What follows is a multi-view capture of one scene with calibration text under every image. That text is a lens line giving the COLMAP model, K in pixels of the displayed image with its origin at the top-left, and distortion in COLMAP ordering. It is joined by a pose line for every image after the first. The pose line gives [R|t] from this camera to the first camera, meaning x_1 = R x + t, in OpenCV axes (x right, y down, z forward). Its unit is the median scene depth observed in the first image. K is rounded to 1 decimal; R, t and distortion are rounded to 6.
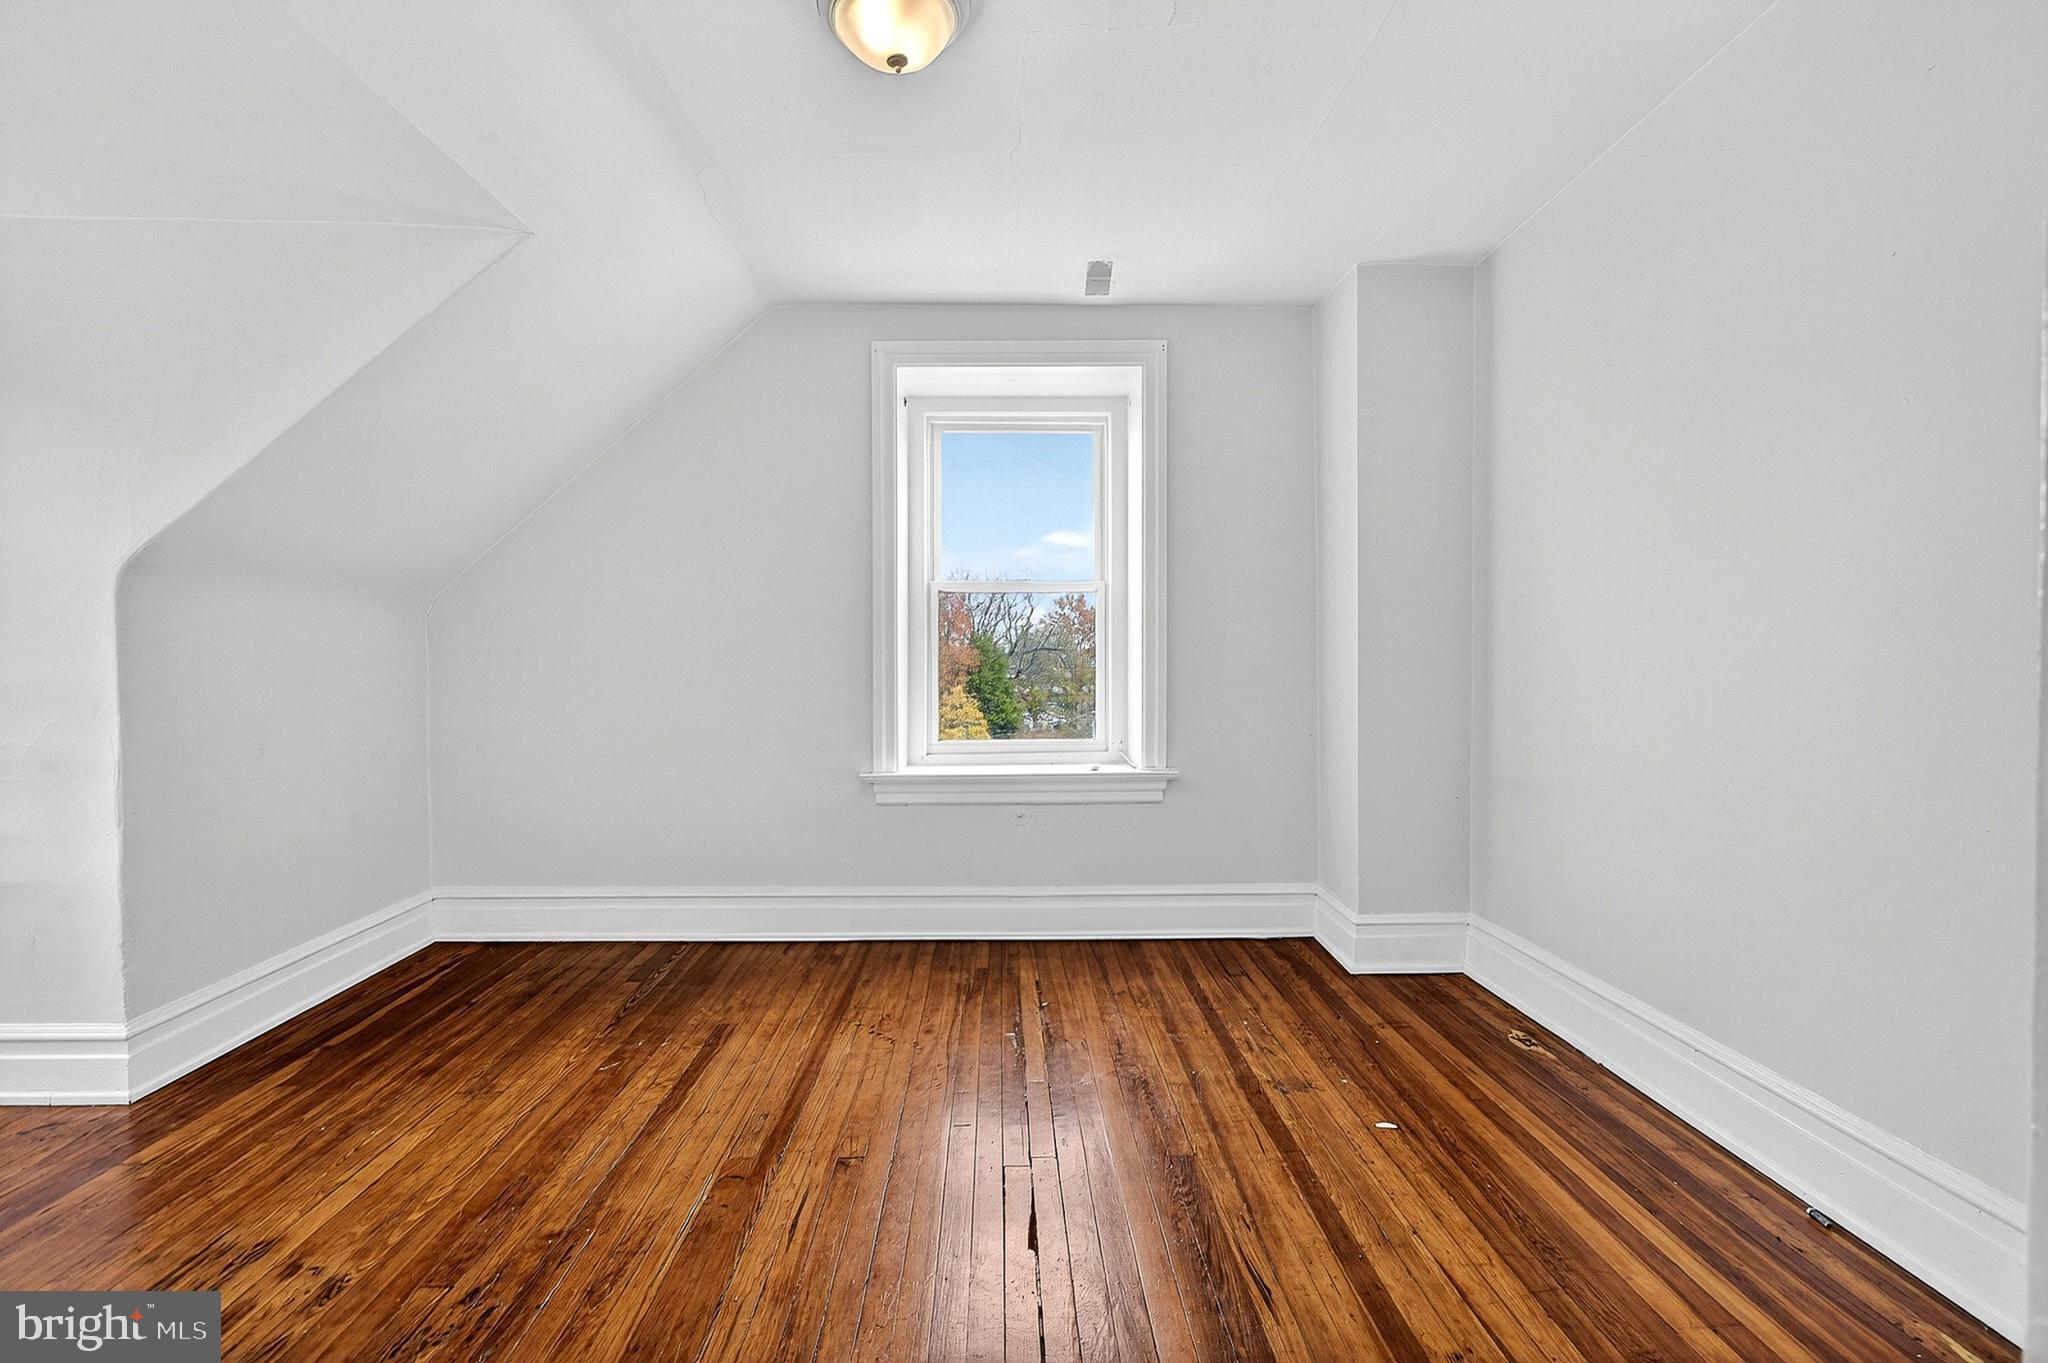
lens RADIAL K [[916.3, 0, 1030.4], [0, 916.3, 679.1], [0, 0, 1]] dist [-0.005218, 0.000122]
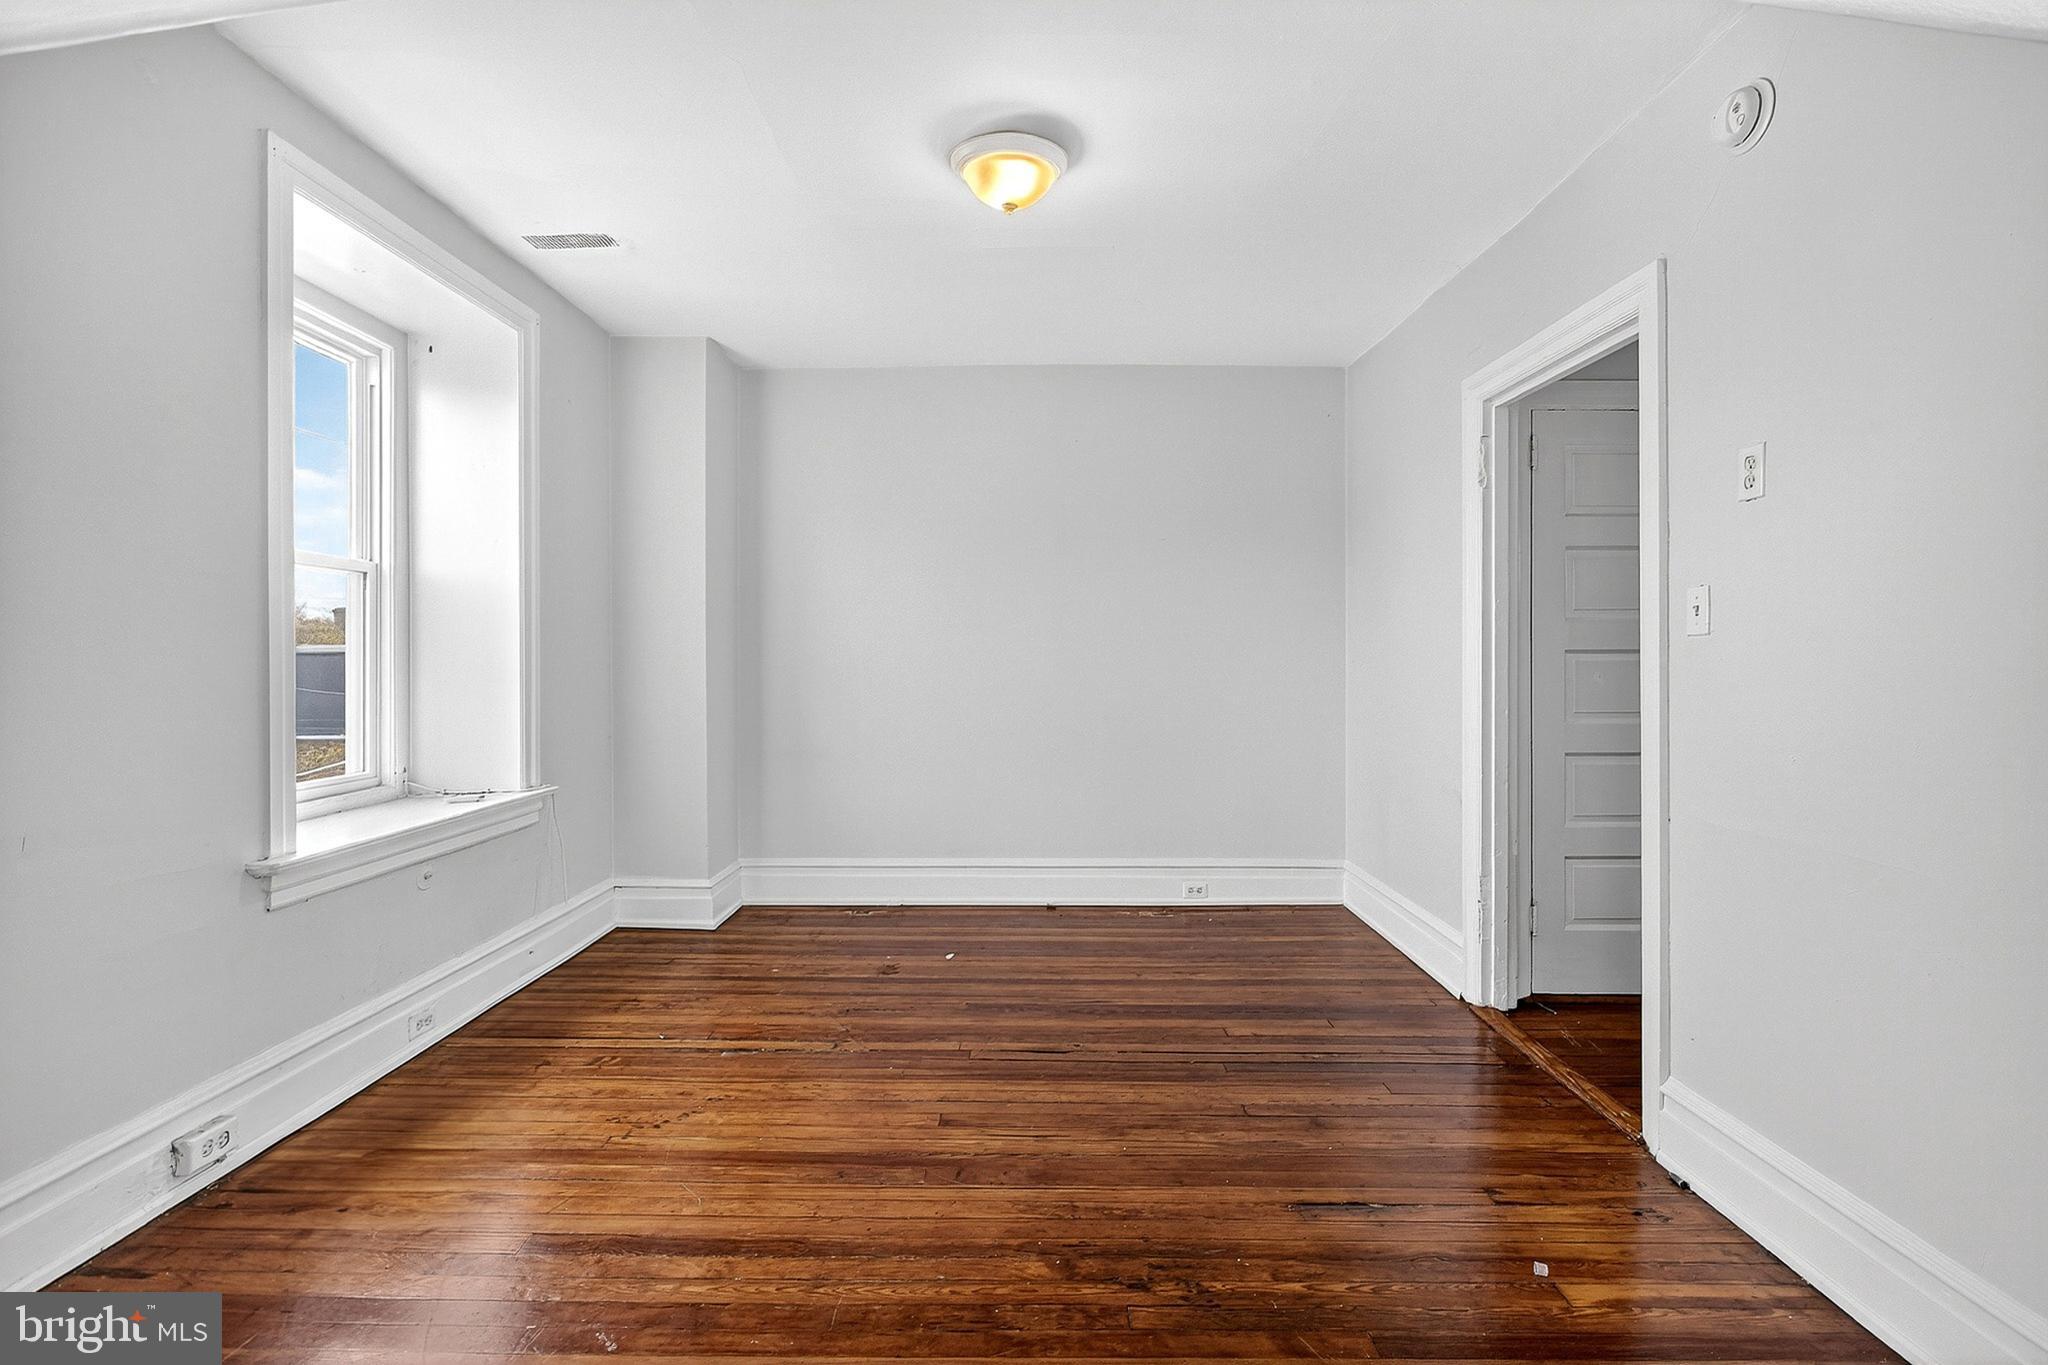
lens RADIAL K [[916.3, 0, 1032.7], [0, 916.3, 675.9], [0, 0, 1]] dist [-0.005218, 0.000122]
pose [[0.020810, -0.011987, 0.999712, -1.127909], [0.016113, 0.999802, 0.011653, -0.022090], [-0.999654, 0.015866, 0.020999, 0.745145]]
